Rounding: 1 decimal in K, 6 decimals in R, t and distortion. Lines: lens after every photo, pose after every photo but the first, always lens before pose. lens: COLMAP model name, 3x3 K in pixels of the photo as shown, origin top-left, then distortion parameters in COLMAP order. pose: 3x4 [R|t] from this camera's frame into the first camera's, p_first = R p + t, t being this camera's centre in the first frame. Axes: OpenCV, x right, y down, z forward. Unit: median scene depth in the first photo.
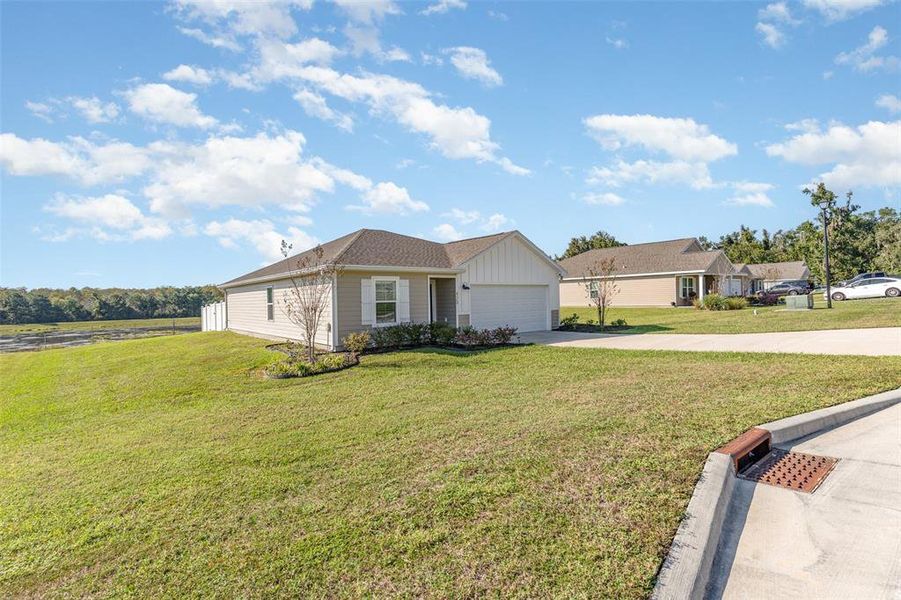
lens RADIAL K [[432.6, 0, 450.5], [0, 432.6, 300.0], [0, 0, 1]] dist [0.003423, 0.000677]
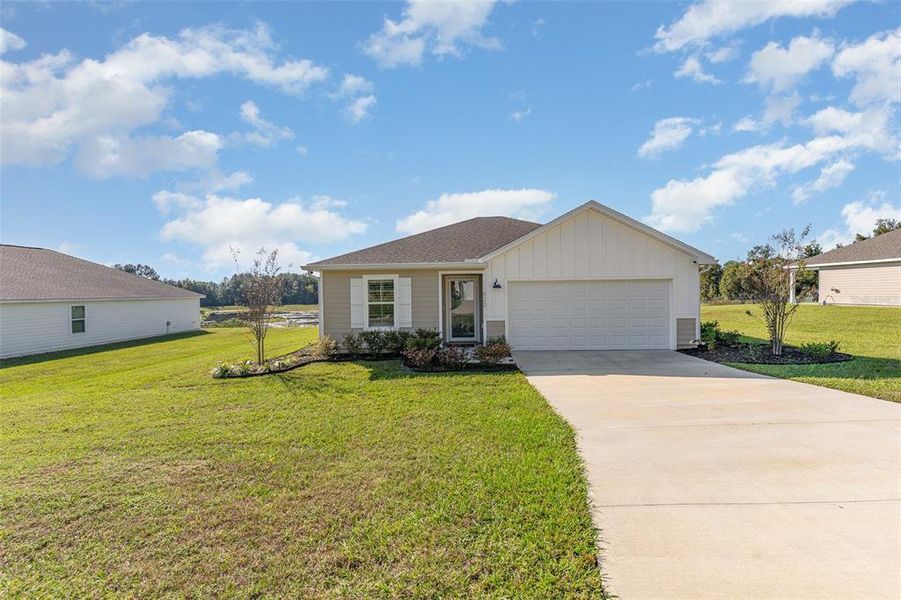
lens RADIAL K [[432.6, 0, 450.5], [0, 432.6, 300.0], [0, 0, 1]] dist [0.003423, 0.000677]
pose [[0.765483, 0.015126, -0.643278, 0.517105], [-0.004215, 0.999820, 0.018494, -0.019503], [0.643442, -0.011445, 0.765409, 0.408459]]
